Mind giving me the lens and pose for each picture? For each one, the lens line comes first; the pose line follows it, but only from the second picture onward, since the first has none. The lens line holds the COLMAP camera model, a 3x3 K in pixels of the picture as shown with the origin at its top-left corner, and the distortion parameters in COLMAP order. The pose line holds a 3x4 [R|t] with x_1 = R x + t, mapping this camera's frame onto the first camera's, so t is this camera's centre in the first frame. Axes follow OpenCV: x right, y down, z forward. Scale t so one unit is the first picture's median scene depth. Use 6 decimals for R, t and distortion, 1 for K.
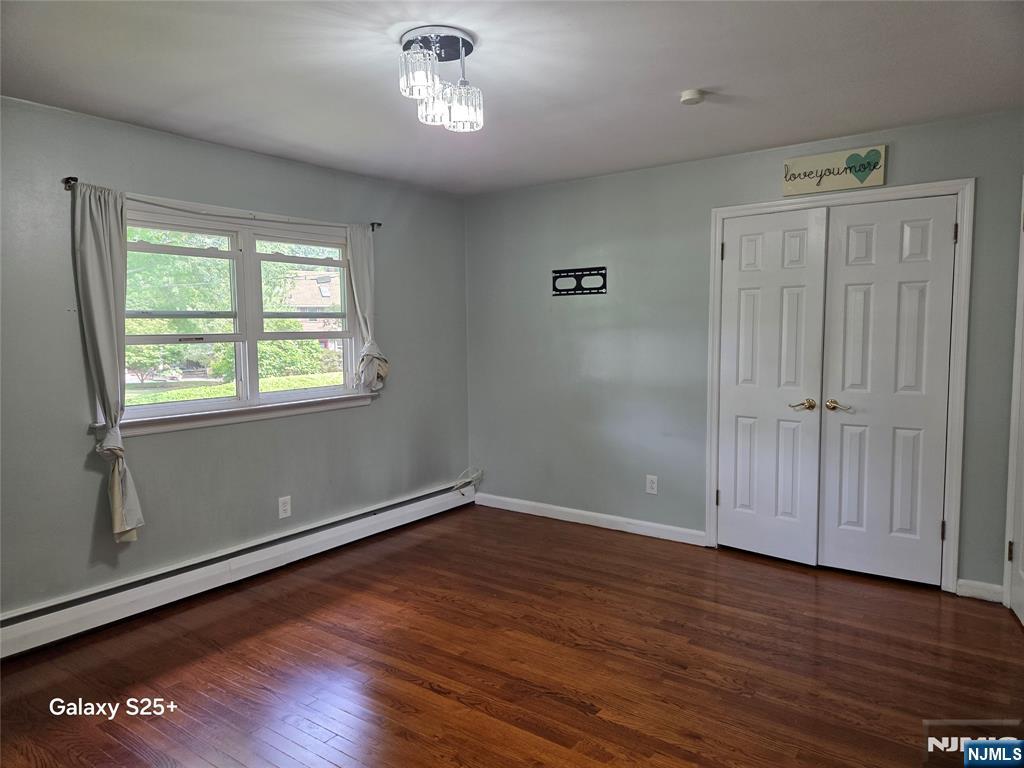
lens RADIAL K [[668.7, 0, 510.7], [0, 668.7, 376.8], [0, 0, 1]] dist [0.085057, -0.060123]
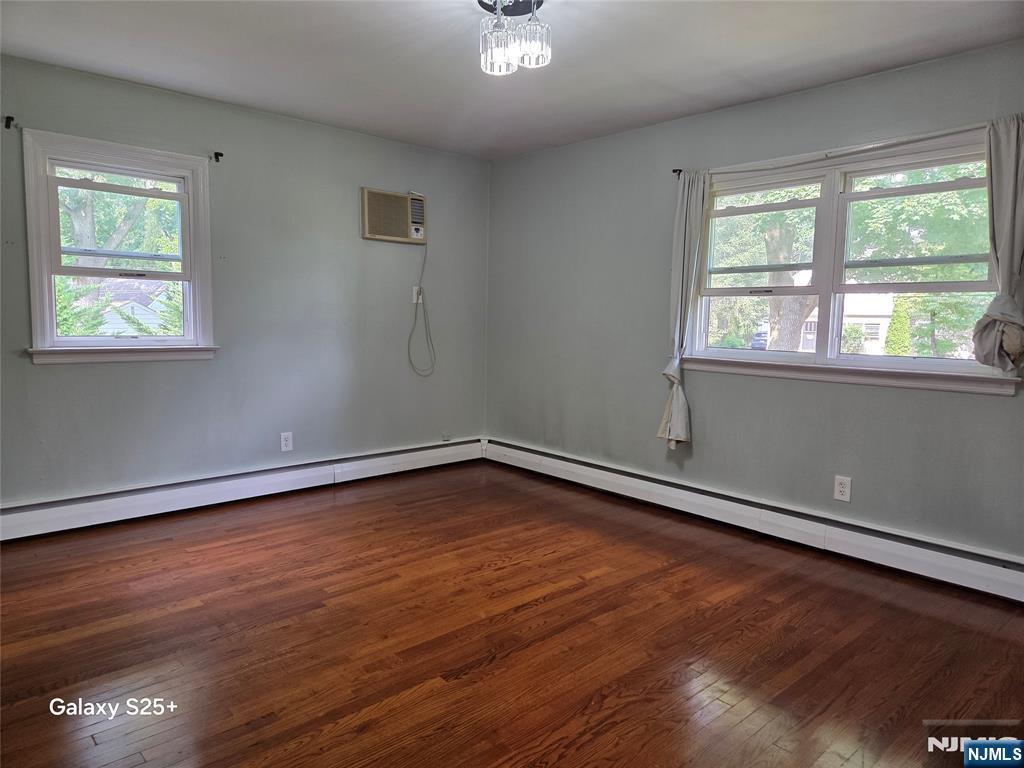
lens RADIAL K [[668.7, 0, 510.7], [0, 668.7, 376.8], [0, 0, 1]] dist [0.085057, -0.060123]
pose [[-0.177762, 0.099236, -0.979057, 0.720471], [-0.087966, 0.989317, 0.116247, -0.013969], [0.980134, 0.106789, -0.167134, 0.899828]]
